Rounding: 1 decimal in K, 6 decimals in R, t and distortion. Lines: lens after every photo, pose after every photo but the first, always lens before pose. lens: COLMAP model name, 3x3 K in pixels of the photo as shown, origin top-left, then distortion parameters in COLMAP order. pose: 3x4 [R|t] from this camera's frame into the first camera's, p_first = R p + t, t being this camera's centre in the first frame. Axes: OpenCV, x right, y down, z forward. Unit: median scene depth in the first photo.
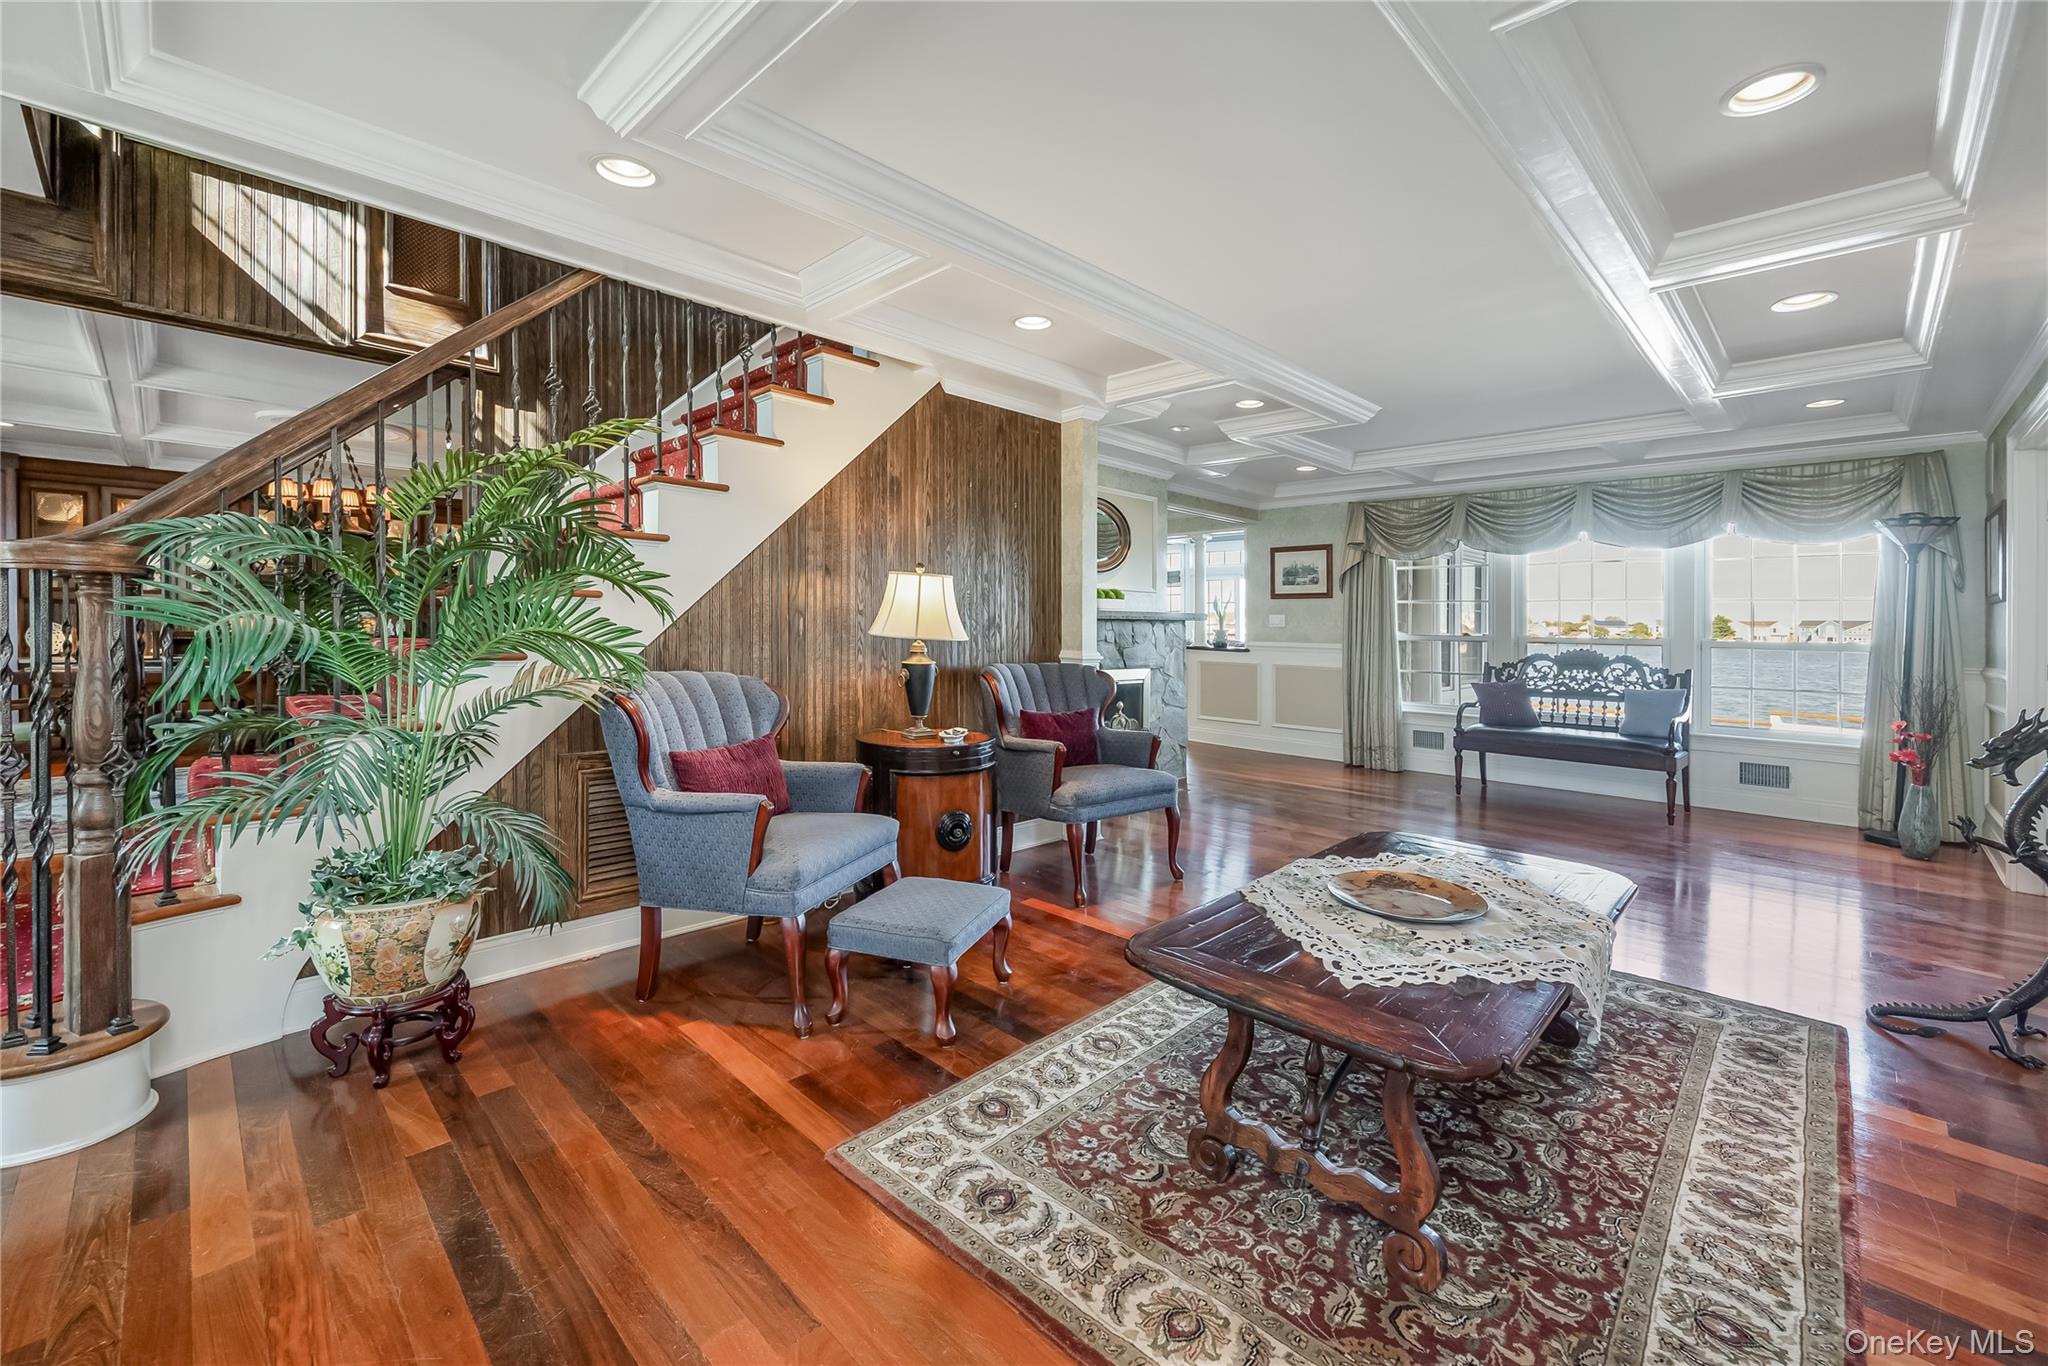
lens RADIAL K [[839.1, 0, 1017.5], [0, 839.1, 675.0], [0, 0, 1]] dist [-0.000474, 0.000574]
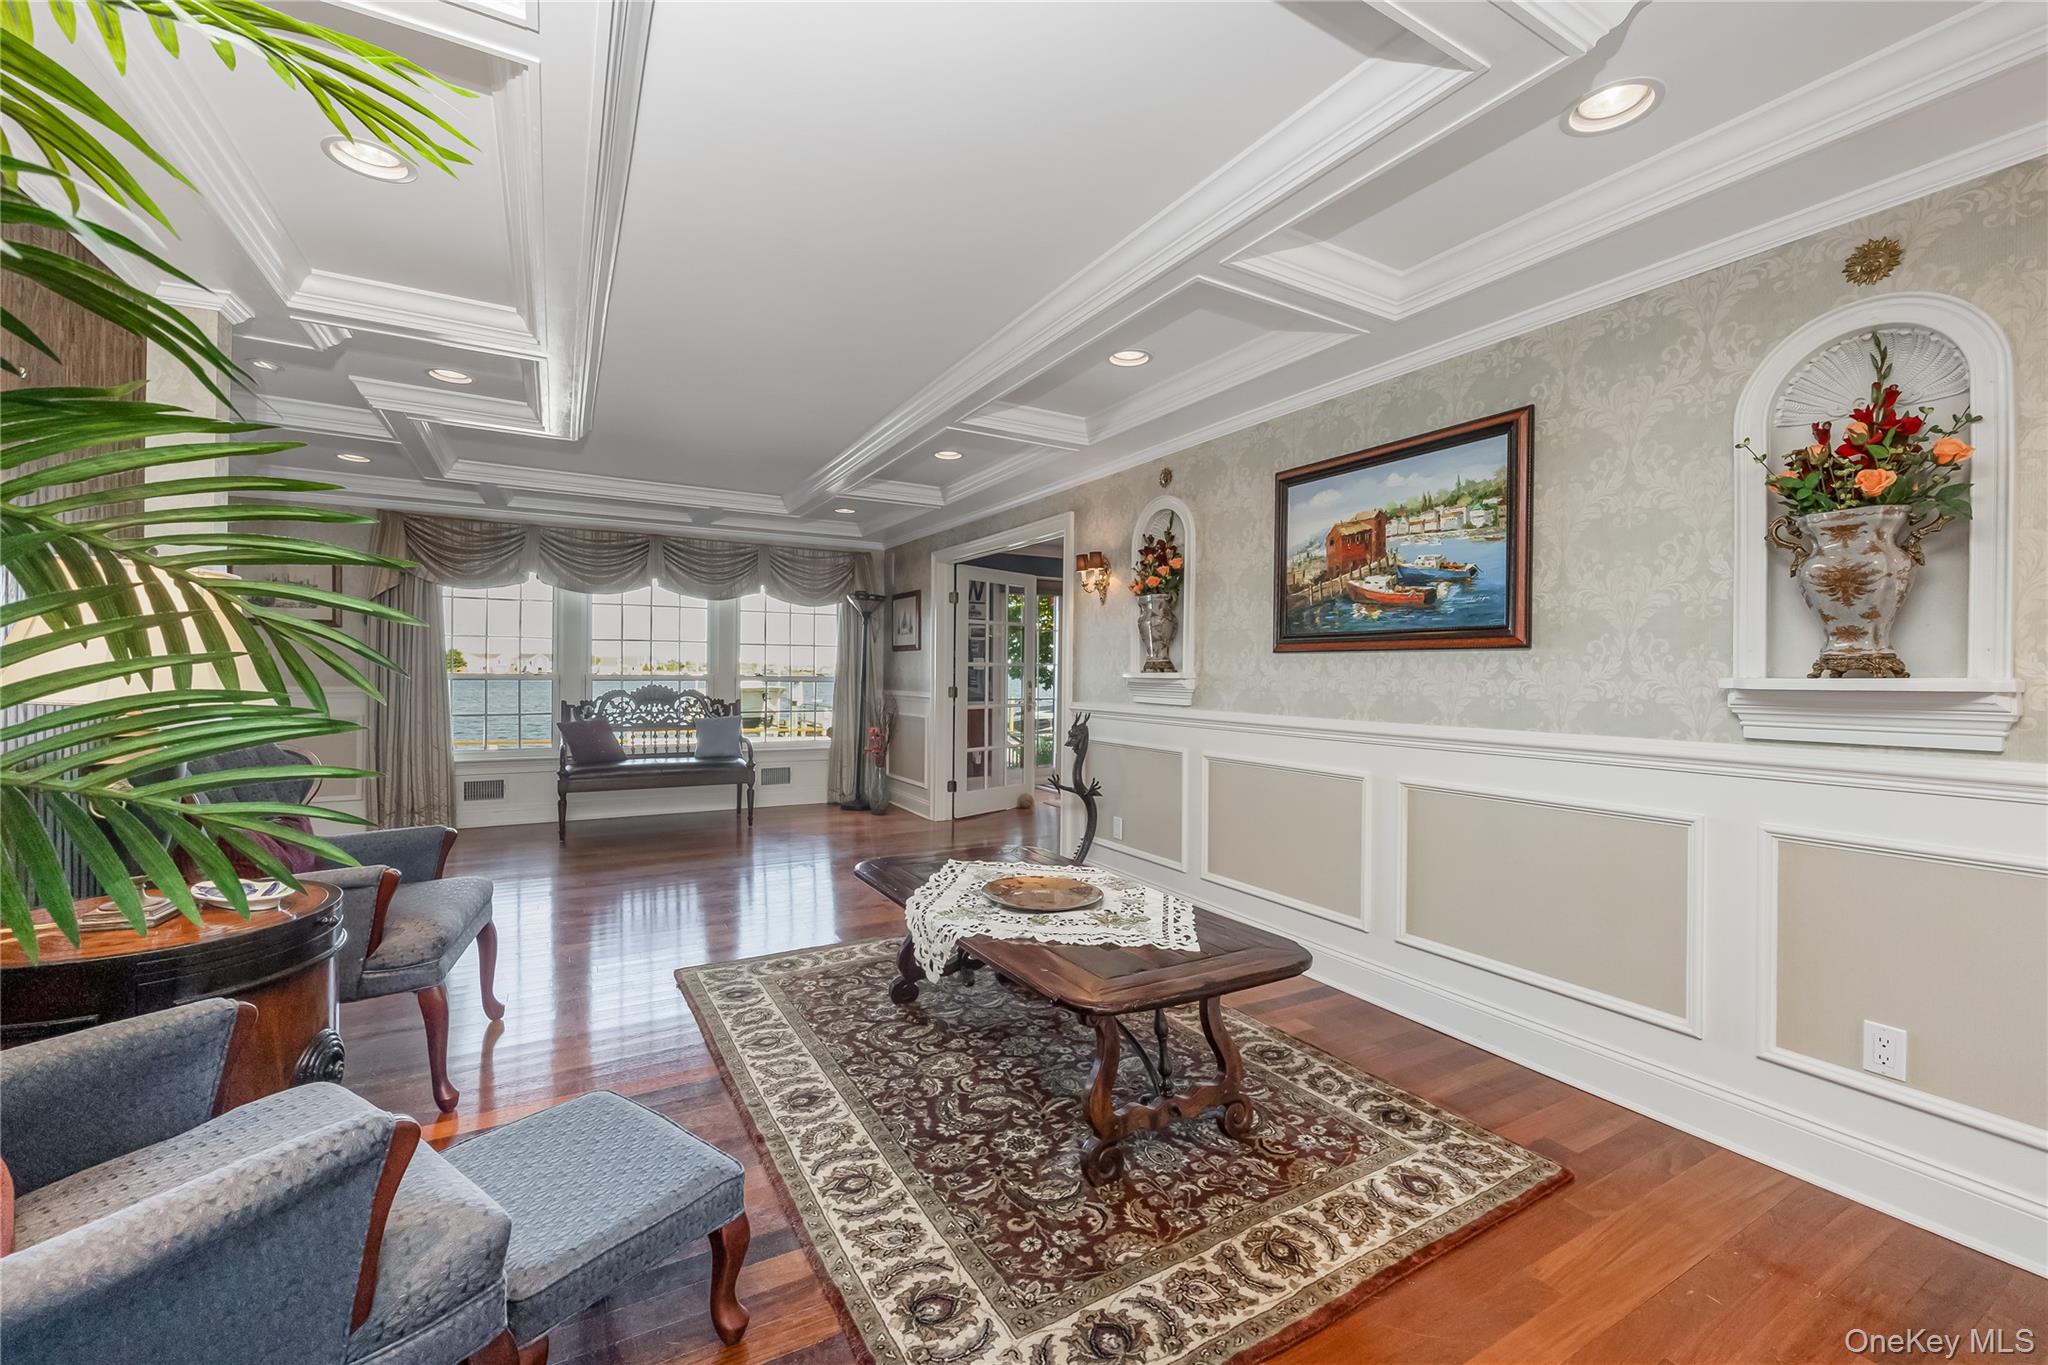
lens RADIAL K [[839.1, 0, 1024.2], [0, 839.1, 677.5], [0, 0, 1]] dist [-0.000474, 0.000574]
pose [[0.263550, -0.018148, 0.964475, -0.267645], [0.051277, 0.998673, 0.004780, -0.021752], [-0.963282, 0.048195, 0.264131, 0.250685]]
